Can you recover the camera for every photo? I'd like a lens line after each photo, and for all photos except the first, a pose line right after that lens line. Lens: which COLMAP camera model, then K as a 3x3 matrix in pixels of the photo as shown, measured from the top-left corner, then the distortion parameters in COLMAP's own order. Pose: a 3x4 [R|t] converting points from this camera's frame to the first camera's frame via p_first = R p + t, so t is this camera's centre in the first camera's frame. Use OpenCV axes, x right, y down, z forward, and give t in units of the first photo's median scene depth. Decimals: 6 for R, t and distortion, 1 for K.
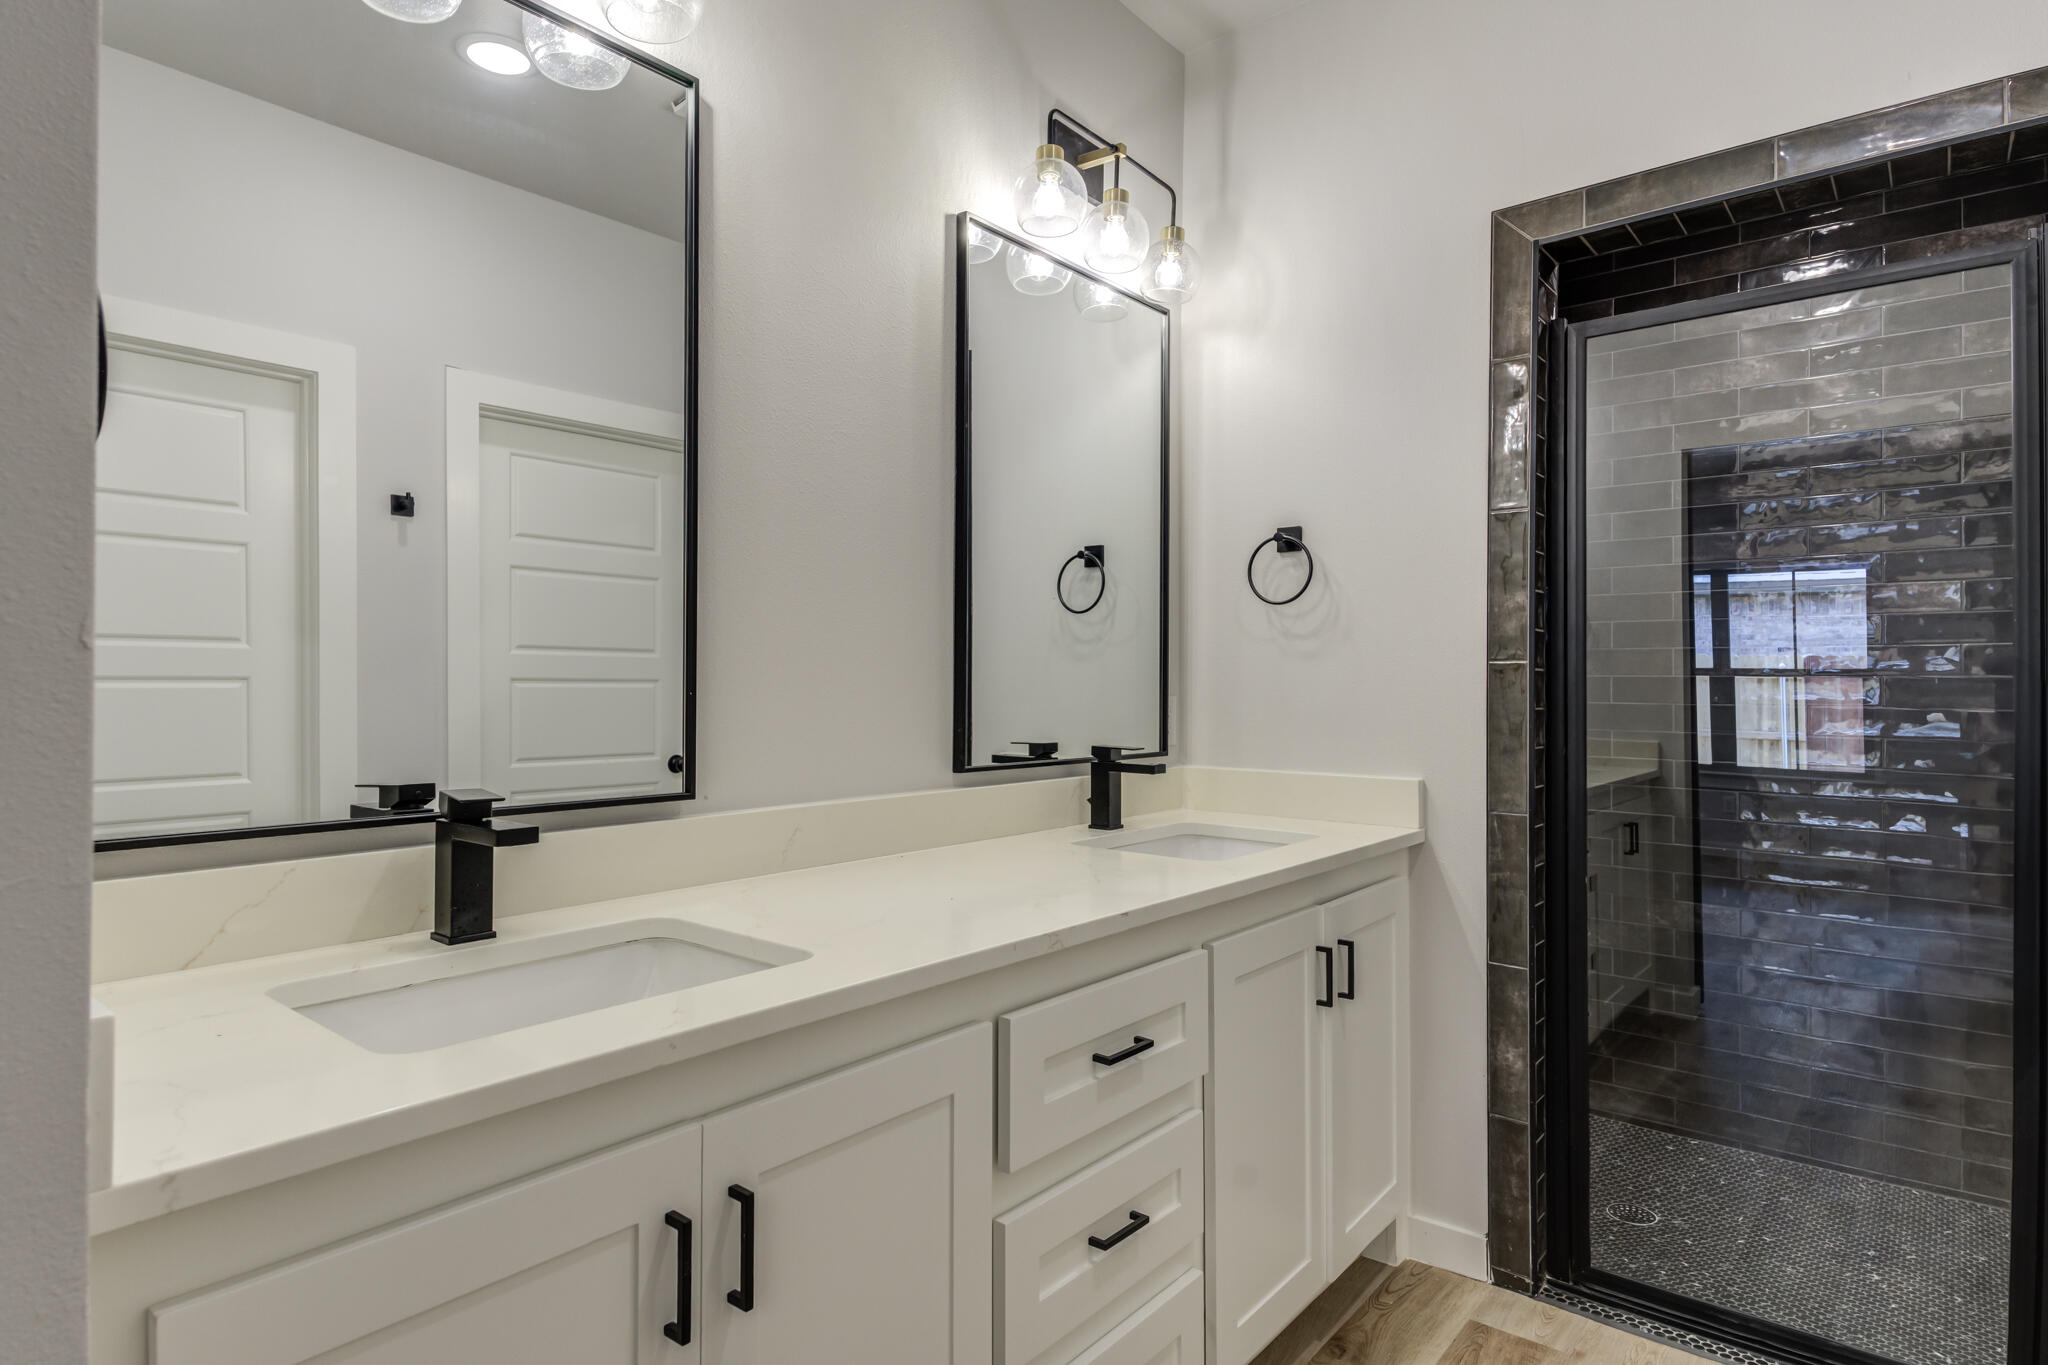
lens RADIAL K [[1063.1, 0, 1036.4], [0, 1063.1, 680.9], [0, 0, 1]] dist [0.003068, -0.006105]
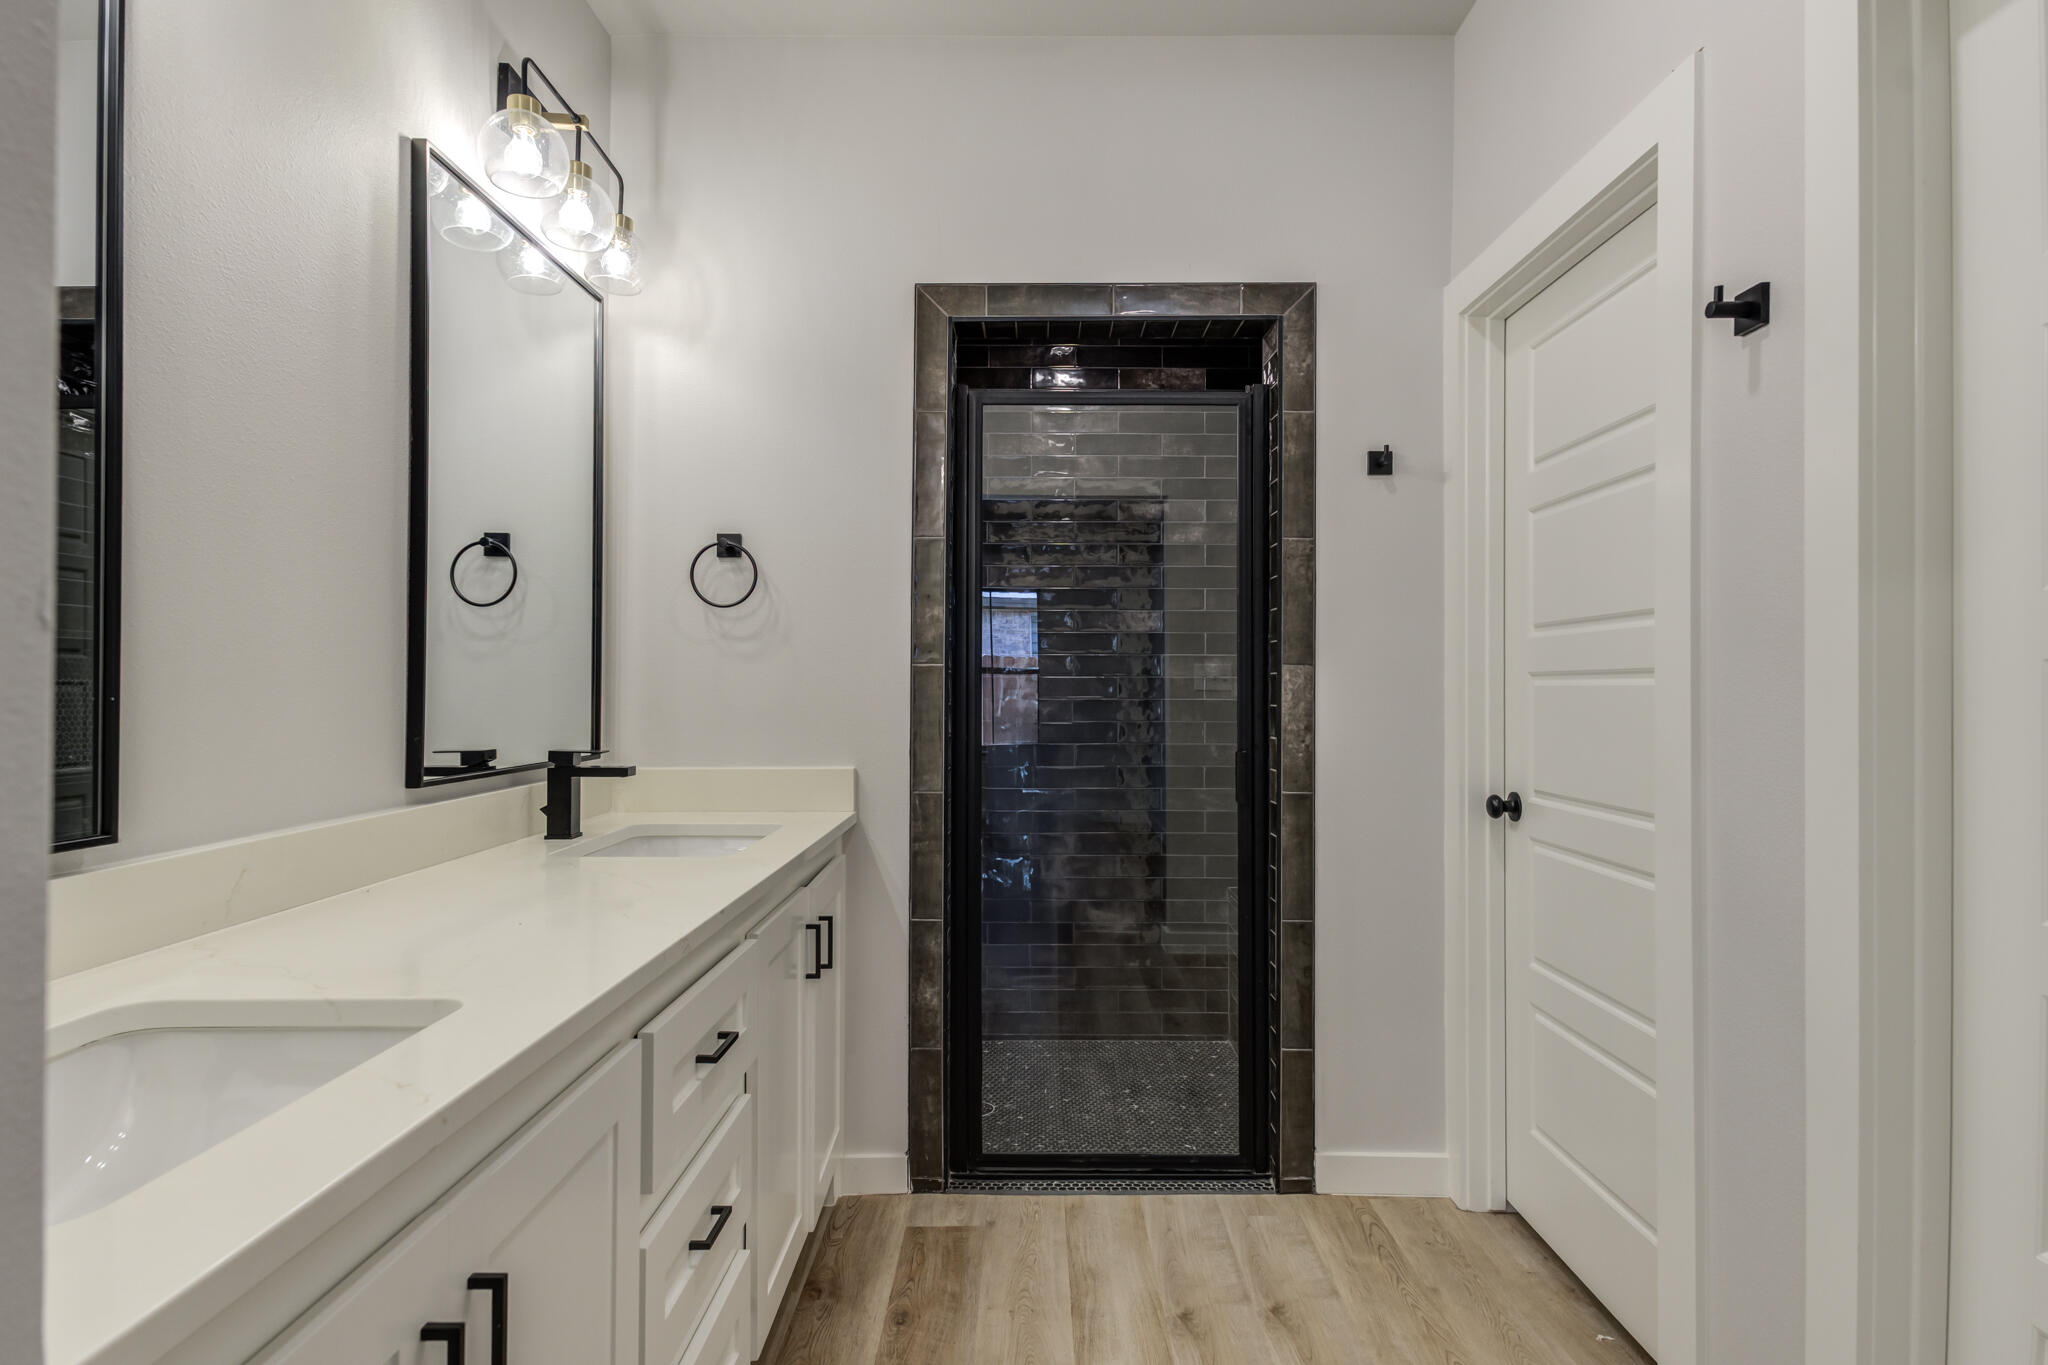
lens RADIAL K [[1017.8, 0, 1038.9], [0, 1017.8, 682.0], [0, 0, 1]] dist [0.018910, -0.006004]
pose [[0.780224, -0.001217, 0.625499, -0.171469], [0.000628, 0.999999, 0.001163, 0.000147], [-0.625500, -0.000515, 0.780224, 0.029803]]
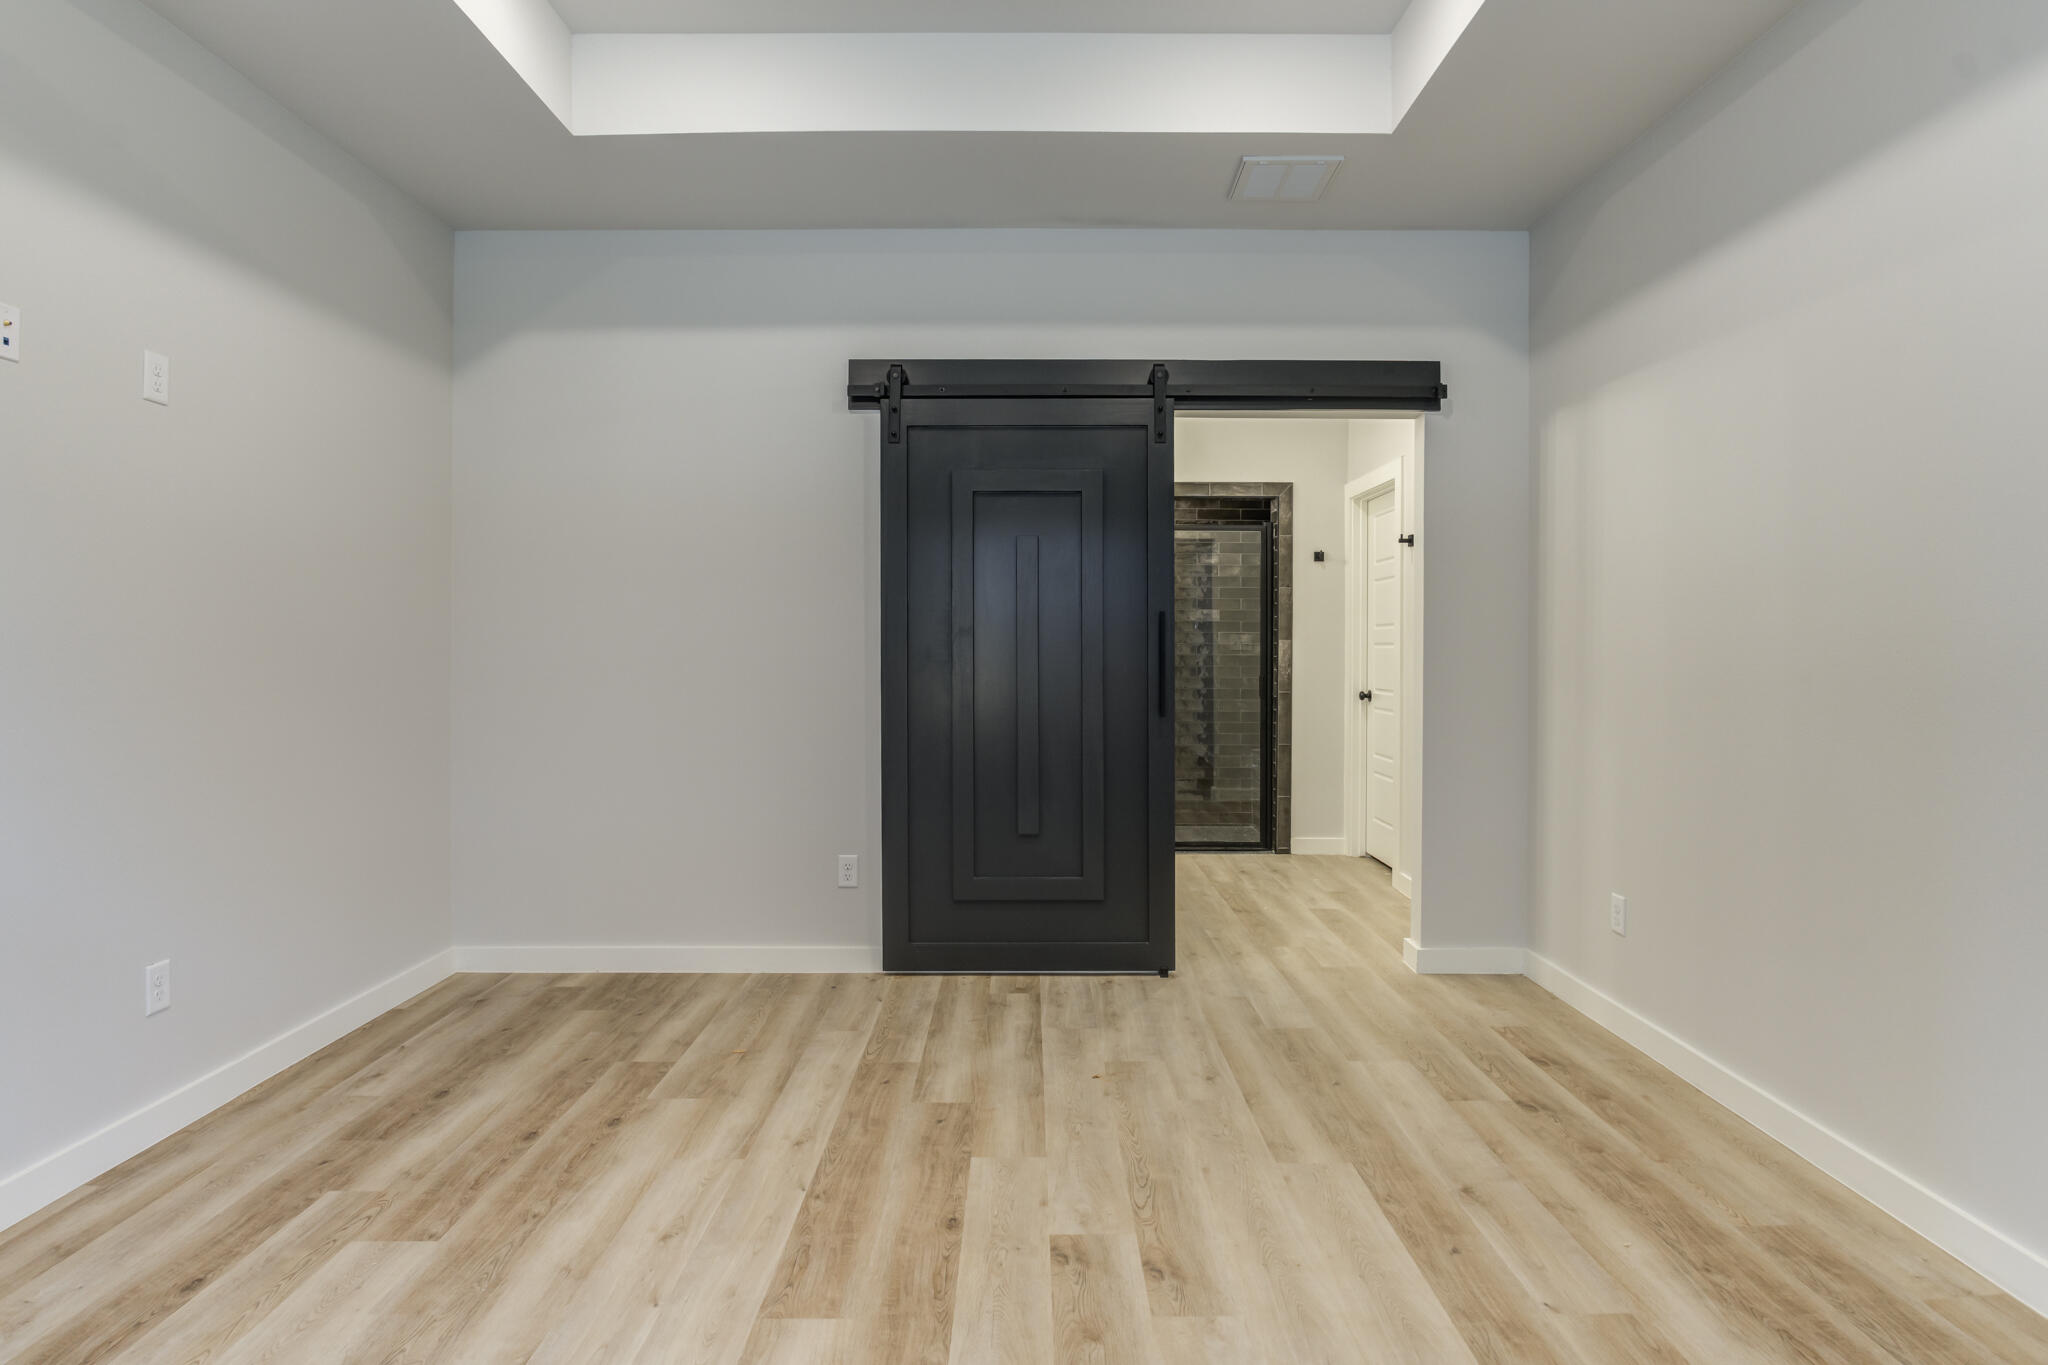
lens RADIAL K [[1063.1, 0, 1026.7], [0, 1063.1, 666.4], [0, 0, 1]] dist [0.003068, -0.006105]
pose [[0.783847, -0.017077, 0.620719, -2.067713], [0.002830, 0.999710, 0.023930, -0.021550], [-0.620947, -0.017001, 0.783668, -1.482046]]
